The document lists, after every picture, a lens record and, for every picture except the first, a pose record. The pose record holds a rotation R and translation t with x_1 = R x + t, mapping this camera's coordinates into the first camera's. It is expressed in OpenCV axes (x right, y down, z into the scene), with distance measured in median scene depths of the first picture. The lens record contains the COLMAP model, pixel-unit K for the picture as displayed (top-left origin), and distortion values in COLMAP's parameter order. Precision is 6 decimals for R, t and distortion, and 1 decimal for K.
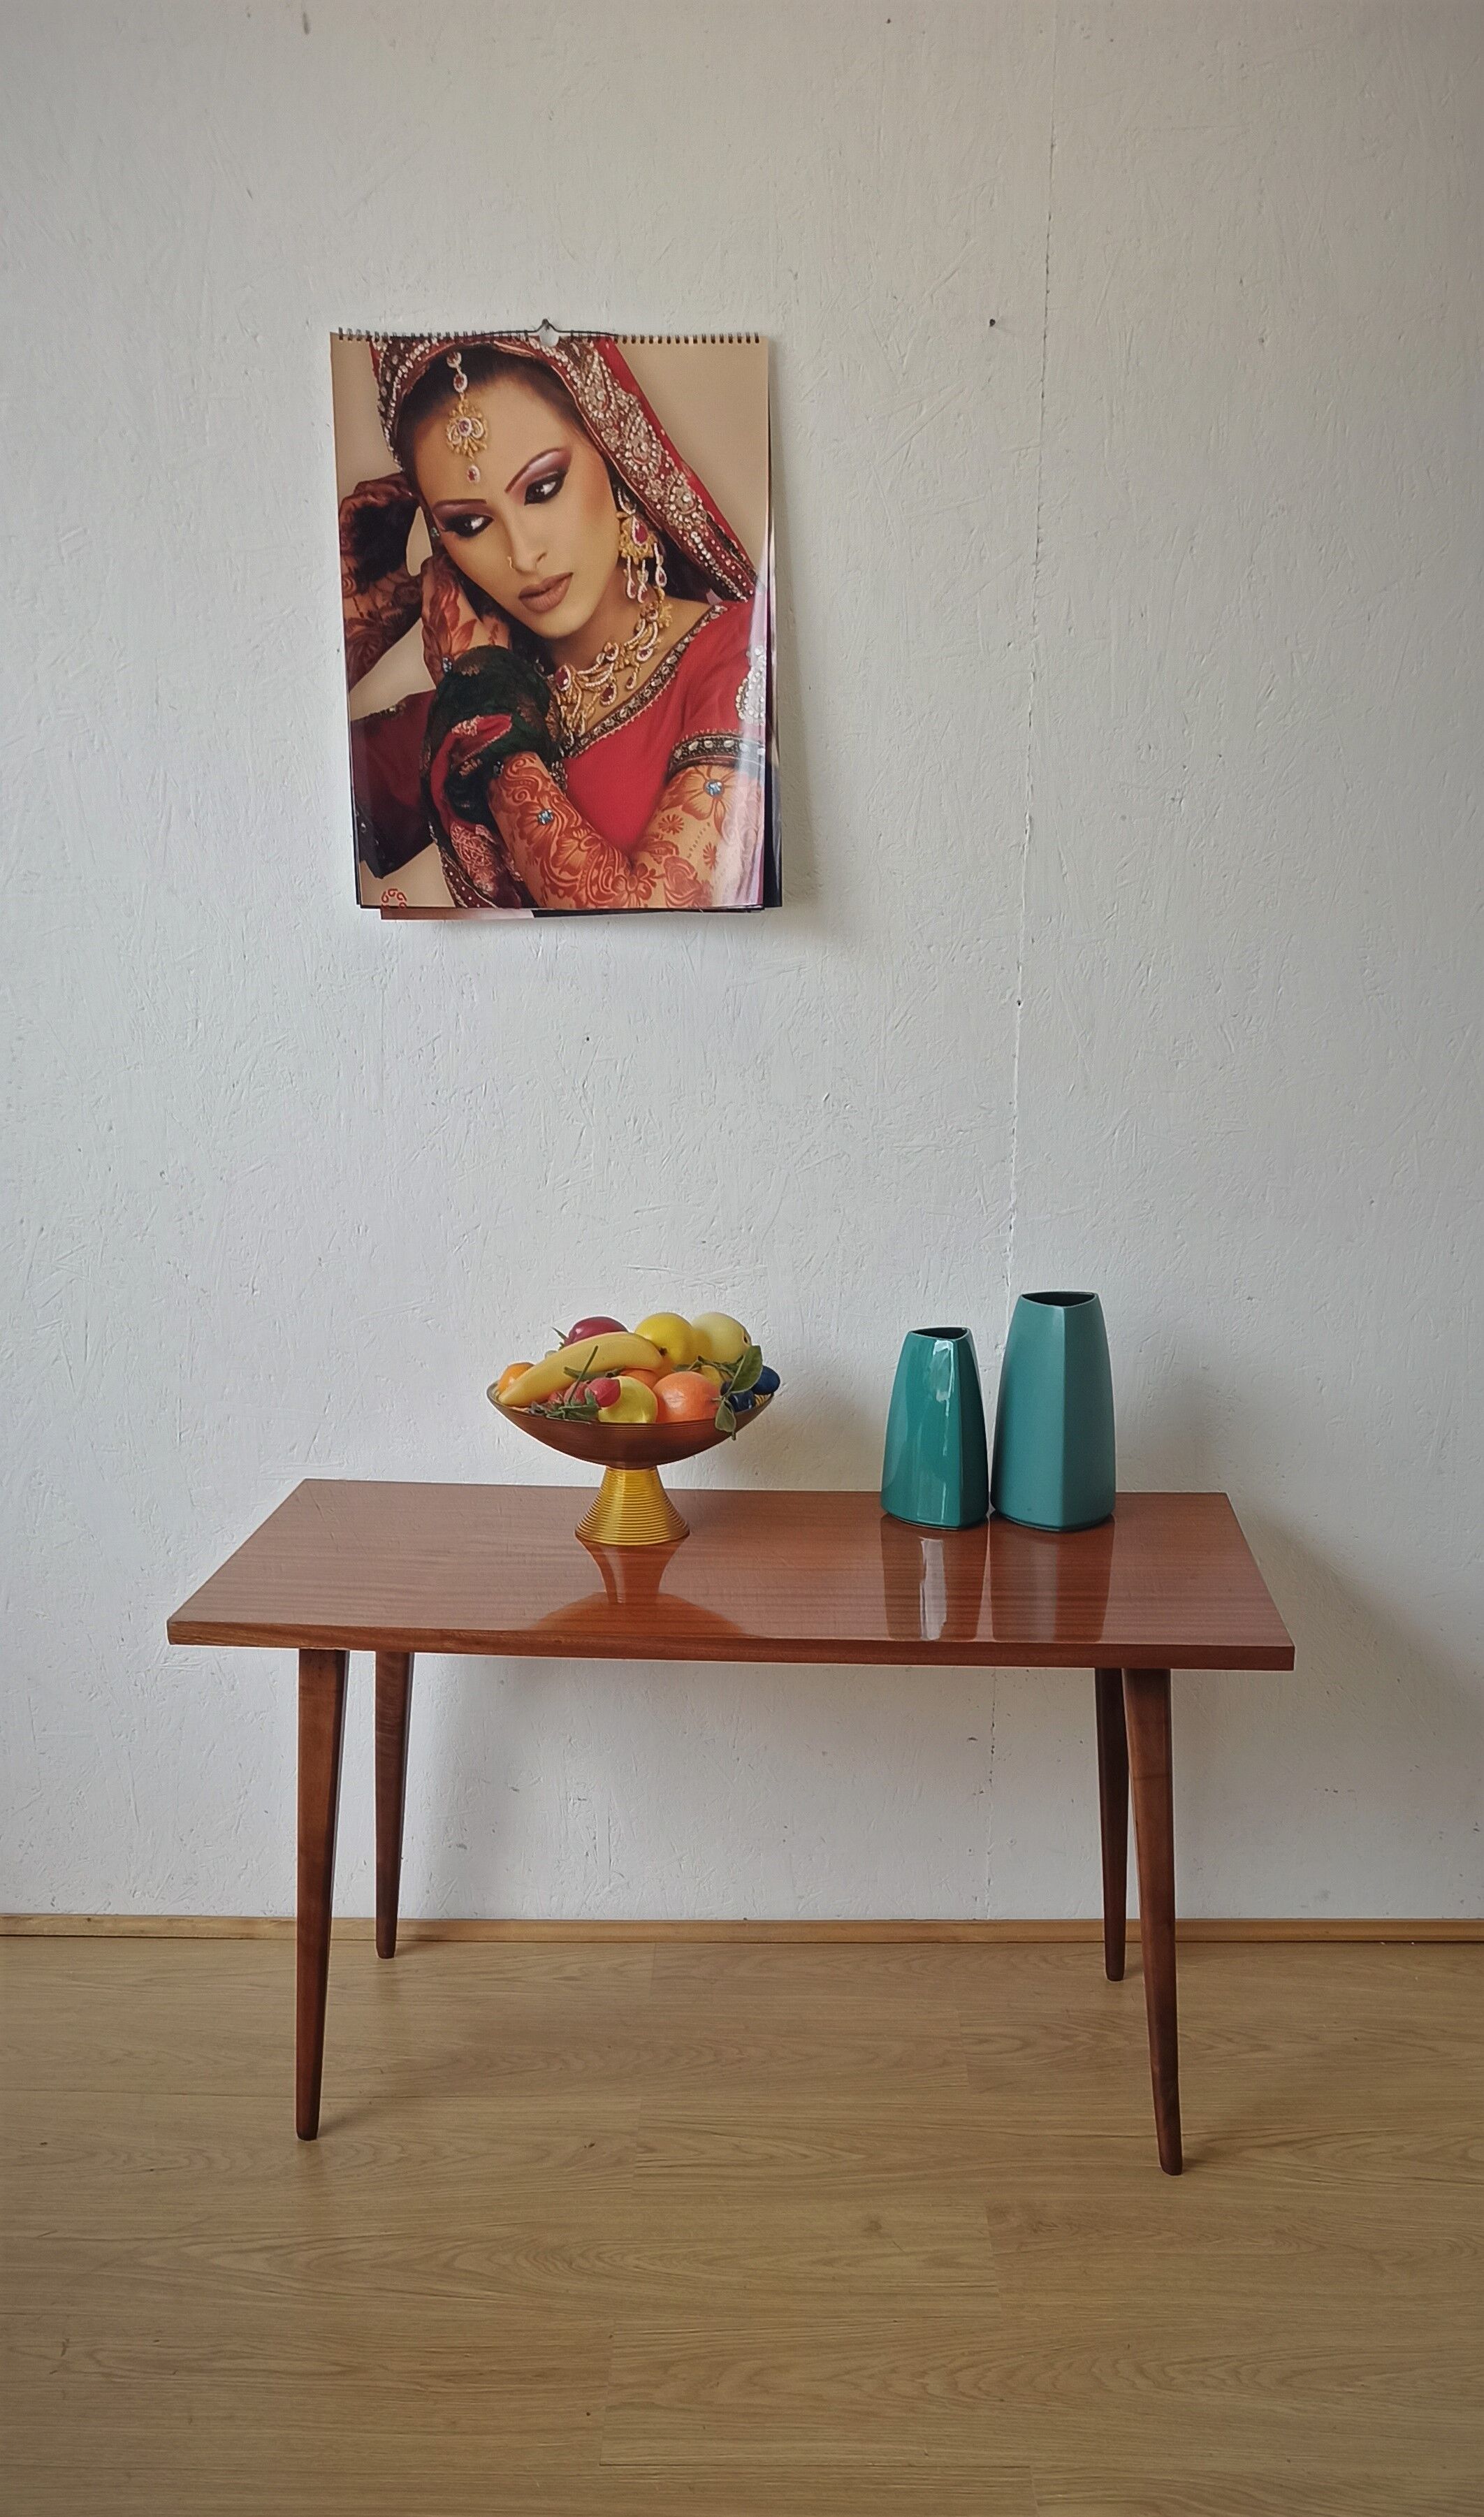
lens RADIAL K [[2345.2, 0, 726.7], [0, 2345.2, 1591.1], [0, 0, 1]] dist [0.054942, 0.000000]
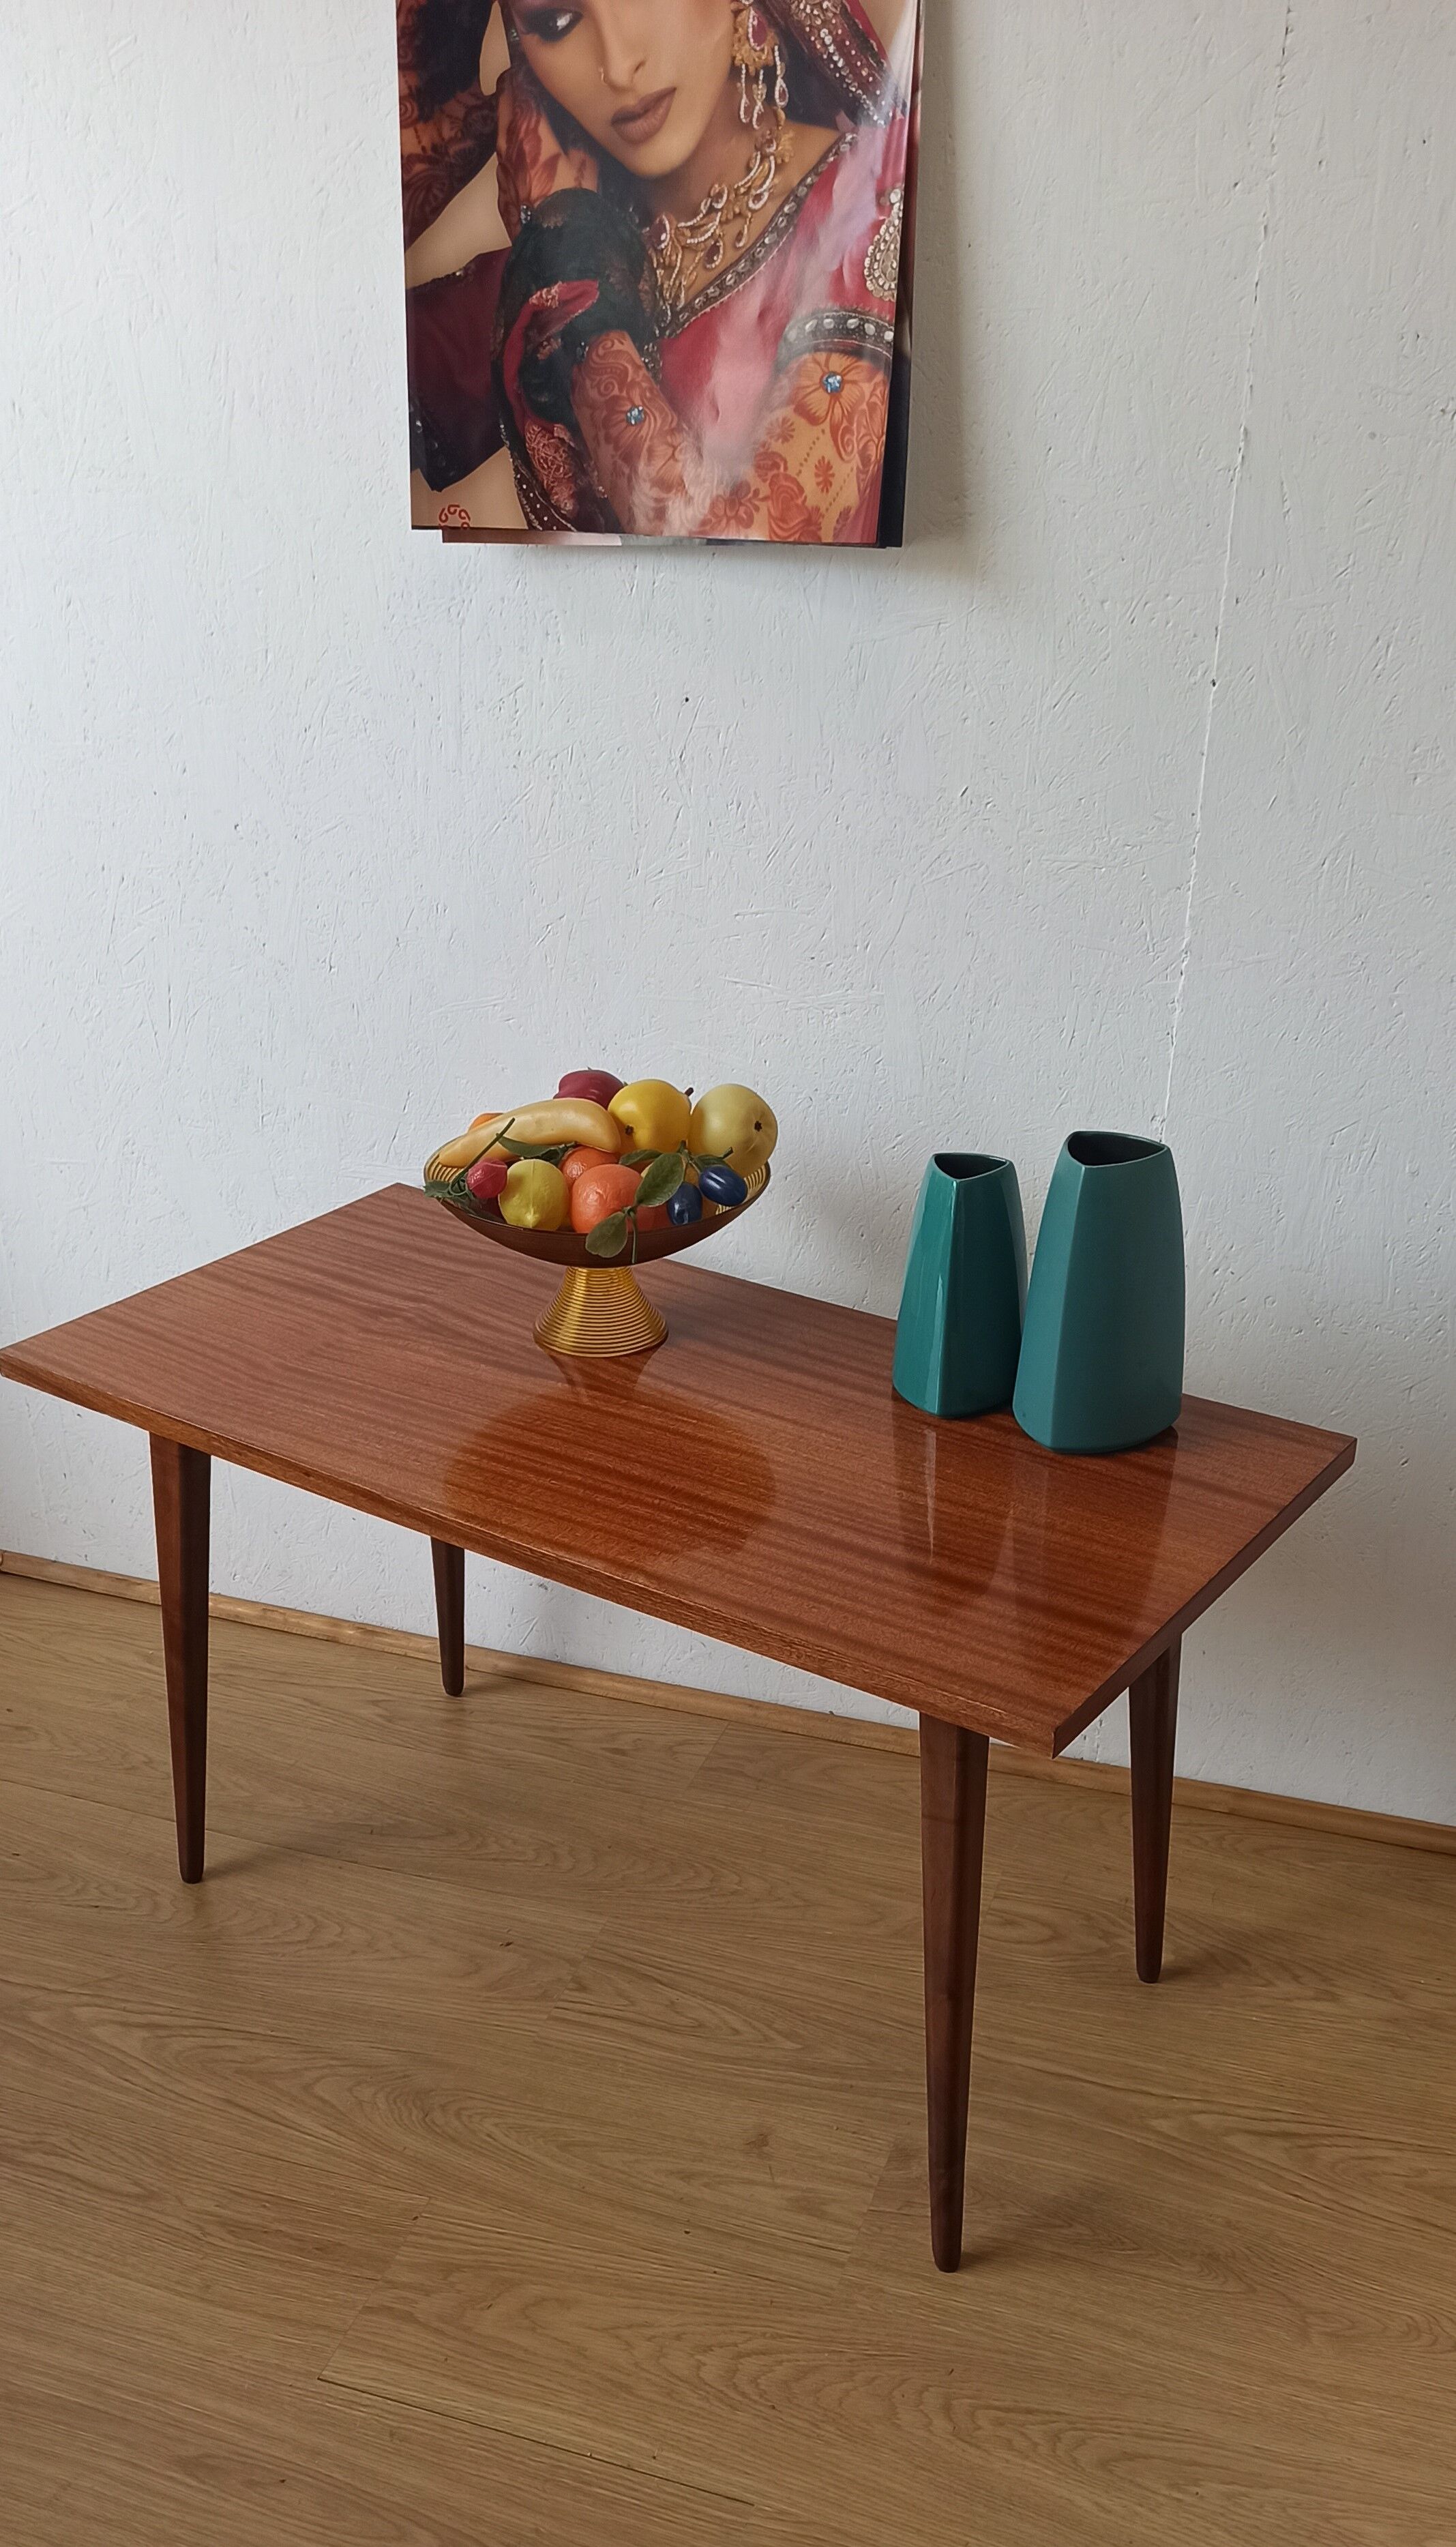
lens RADIAL K [[2297.2, 0, 718.7], [0, 2297.2, 1552.1], [0, 0, 1]] dist [0.055199, -0.058287]
pose [[0.950501, 0.156985, -0.268148, 0.228752], [-0.099693, 0.971437, 0.215339, -0.125597], [0.294294, -0.177948, 0.939003, 0.194585]]
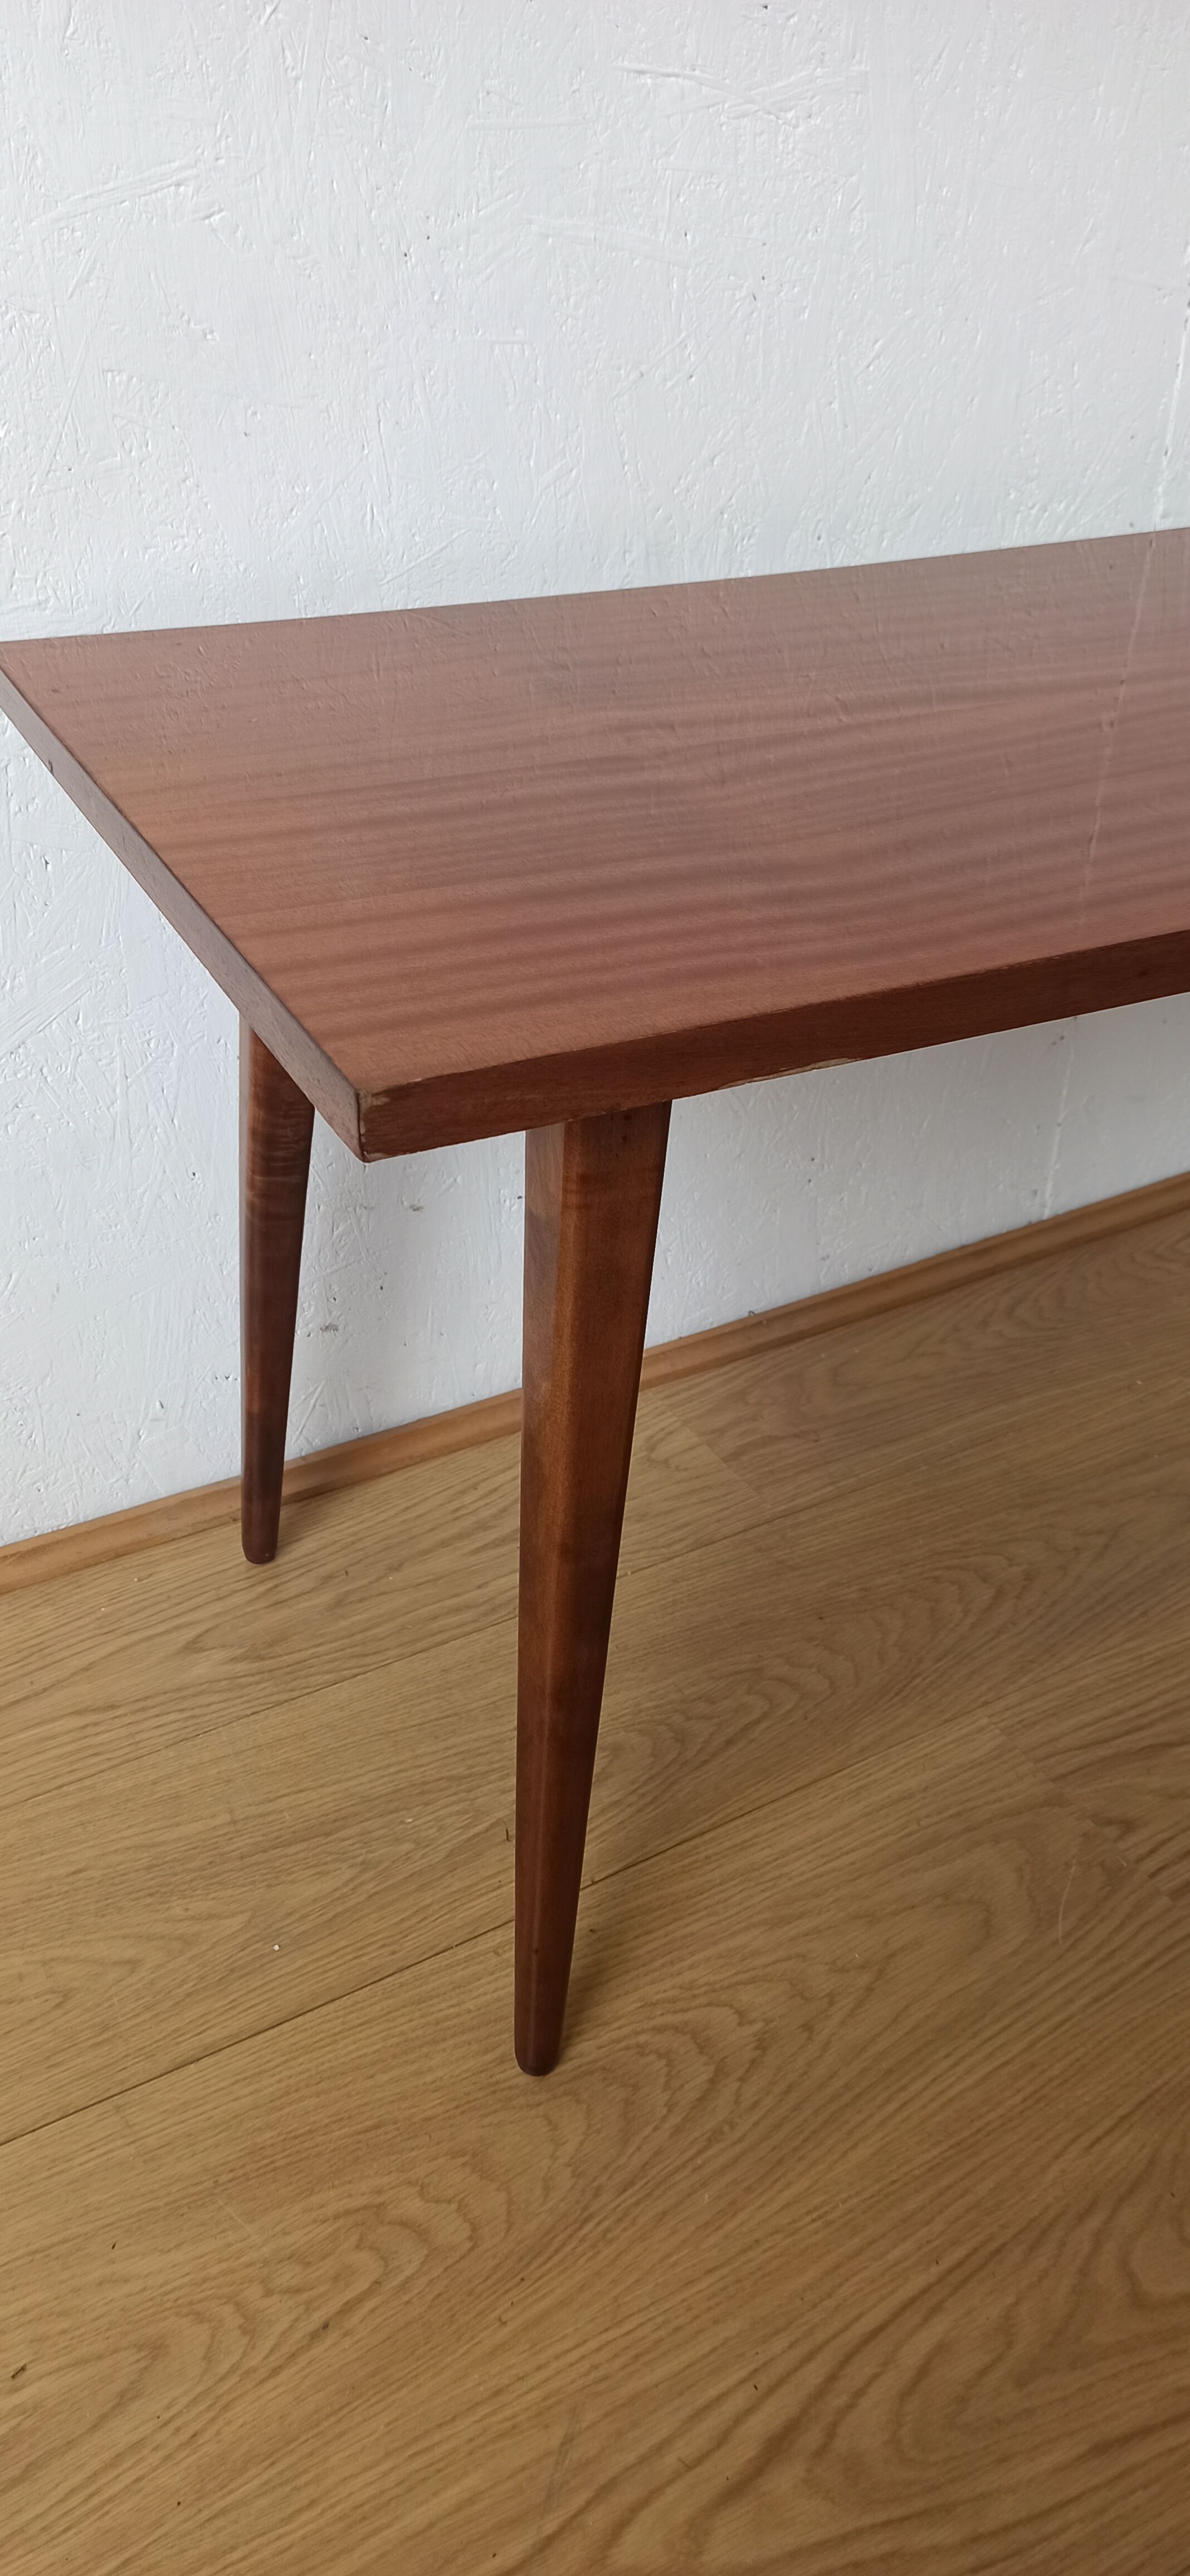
lens RADIAL K [[1885.3, 0, 580.8], [0, 1885.3, 1295.5], [0, 0, 1]] dist [0.057778, -0.065814]
pose [[0.860610, -0.264337, 0.435289, -0.295329], [0.131884, 0.941264, 0.310853, -0.033004], [-0.491891, -0.210115, 0.844923, 0.698392]]
